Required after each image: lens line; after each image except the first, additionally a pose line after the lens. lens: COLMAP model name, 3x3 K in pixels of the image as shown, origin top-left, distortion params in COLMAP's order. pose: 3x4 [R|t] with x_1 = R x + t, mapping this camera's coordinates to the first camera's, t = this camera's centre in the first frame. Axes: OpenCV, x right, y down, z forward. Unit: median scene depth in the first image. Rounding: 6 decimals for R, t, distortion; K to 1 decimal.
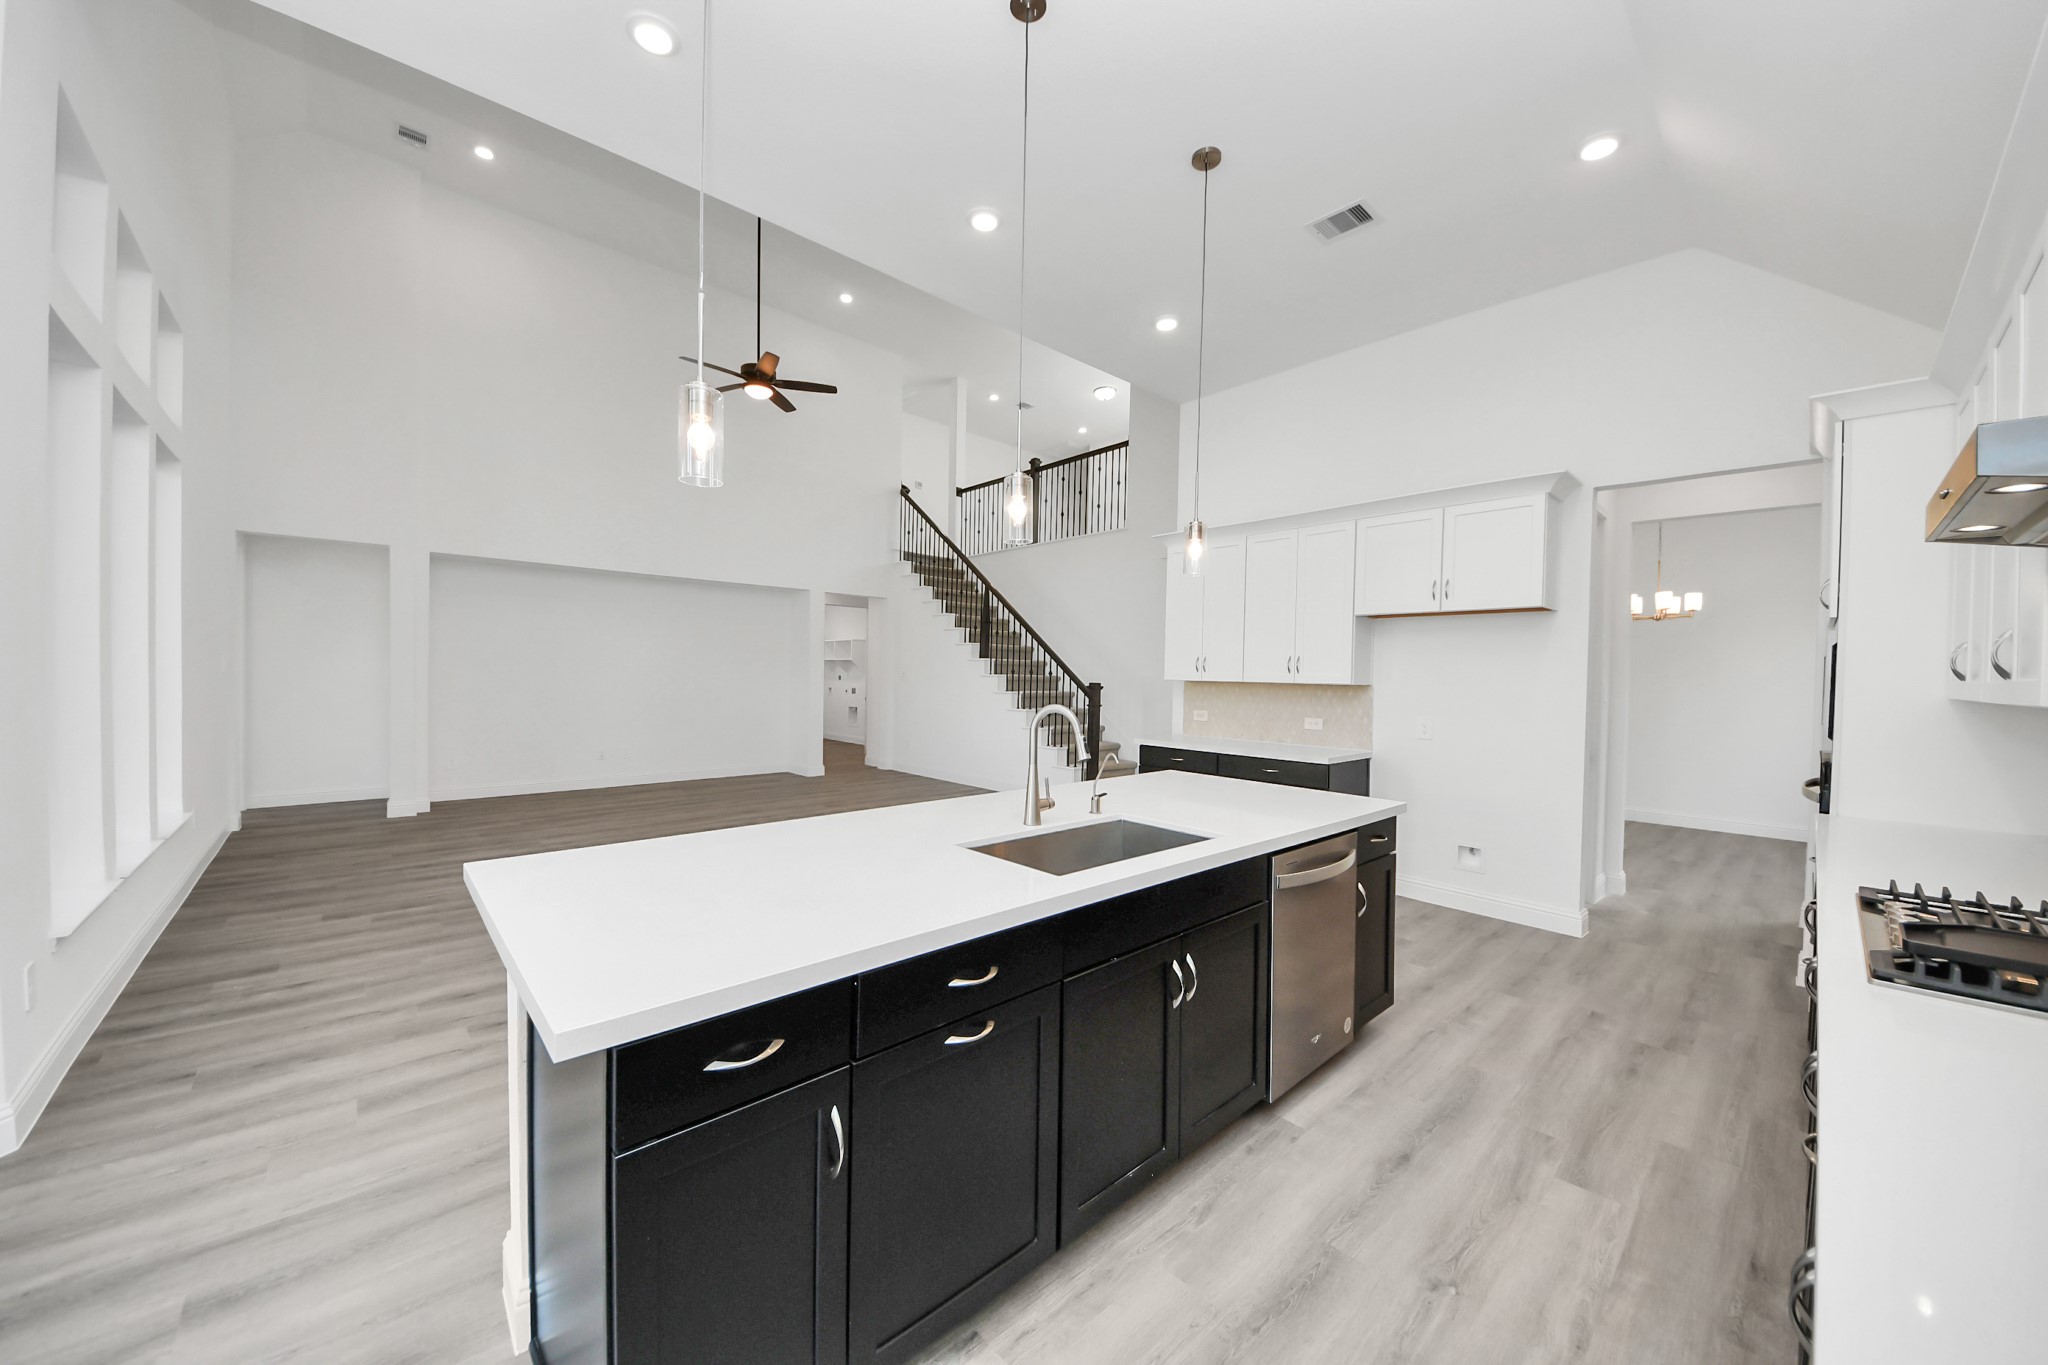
lens RADIAL K [[722.4, 0, 1012.9], [0, 722.4, 684.1], [0, 0, 1]] dist [0.028729, -0.018911]
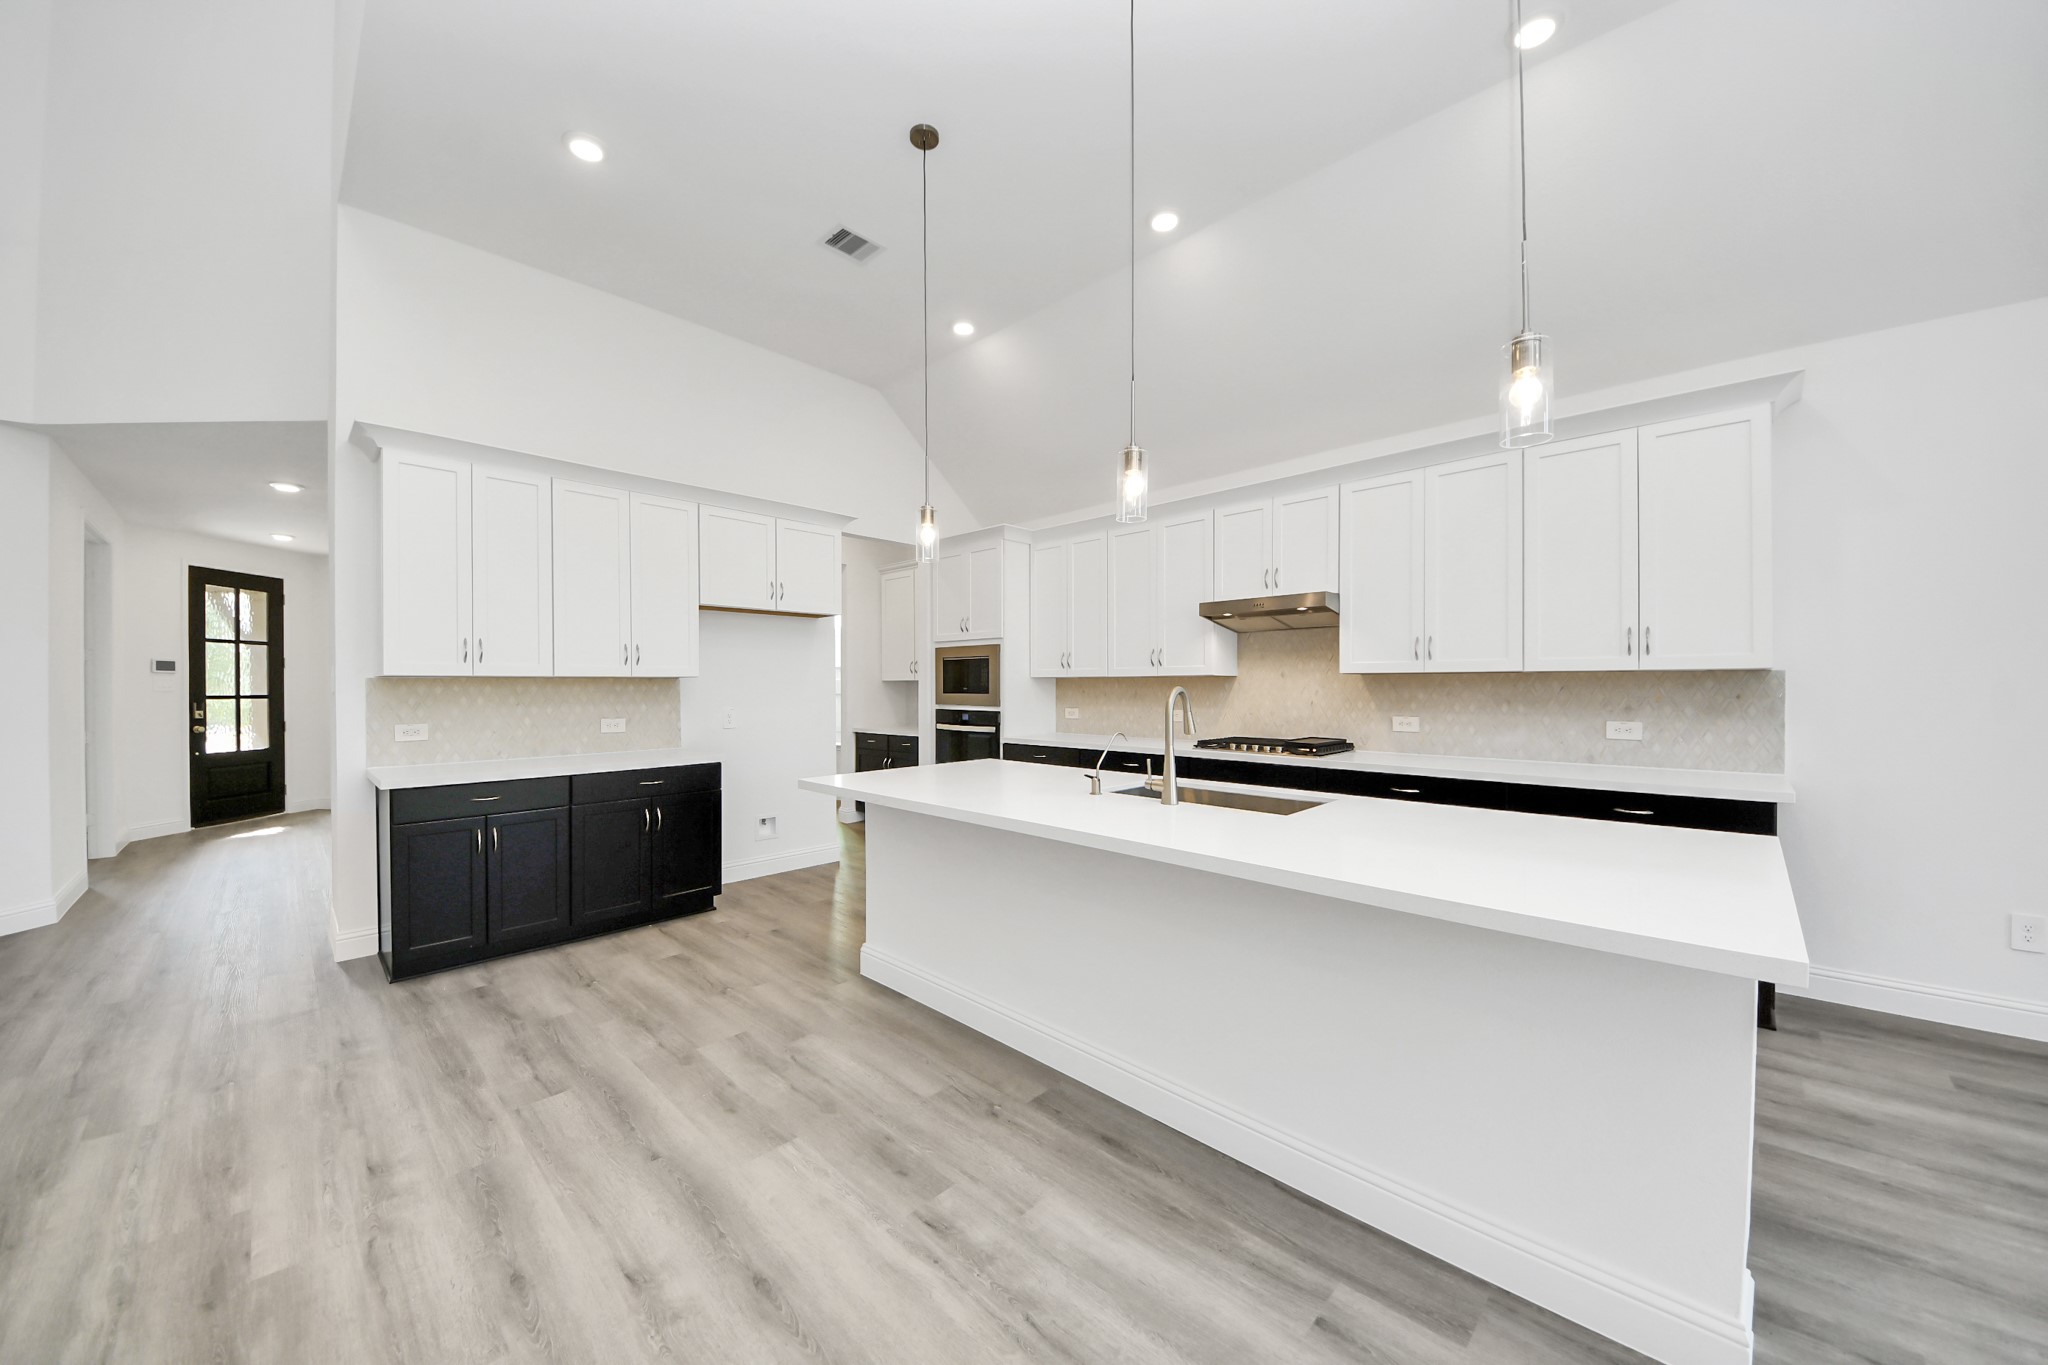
lens RADIAL K [[722.4, 0, 1012.9], [0, 722.4, 684.1], [0, 0, 1]] dist [0.028729, -0.018911]
pose [[-0.055891, -0.016658, 0.998298, -0.458582], [0.019392, 0.999654, 0.017766, 0.000742], [-0.998249, 0.020352, -0.055549, 0.591091]]
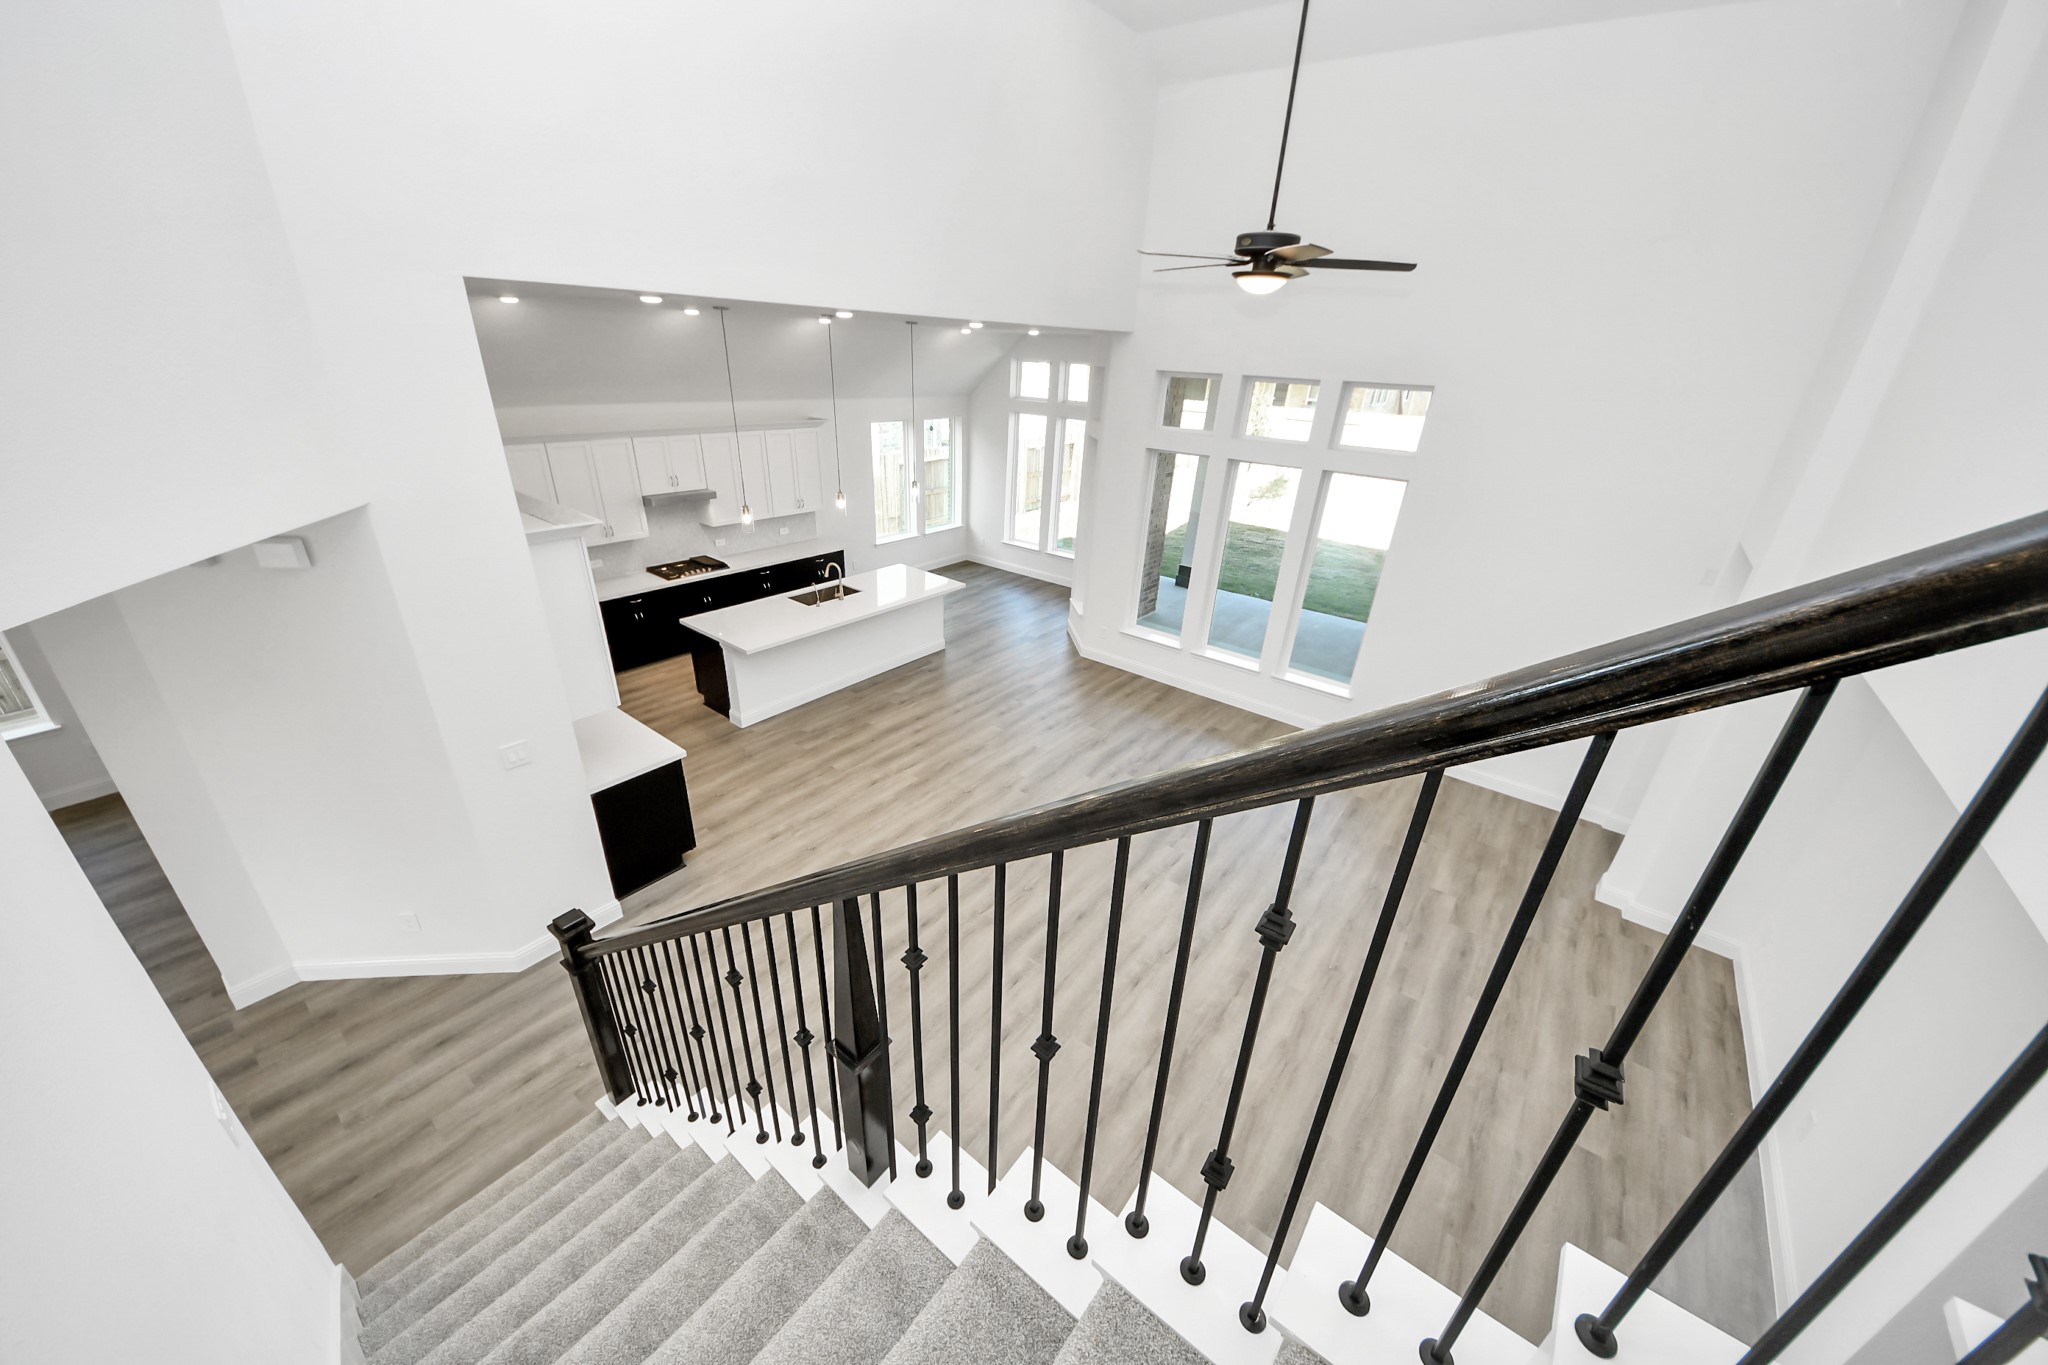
lens RADIAL K [[725.5, 0, 1004.2], [0, 725.5, 684.0], [0, 0, 1]] dist [0.018329, -0.019100]
pose [[-0.986373, 0.015664, -0.163777, -0.075525], [-0.057713, 0.899258, 0.433595, -0.436613], [0.154070, 0.437138, -0.886100, 1.965863]]
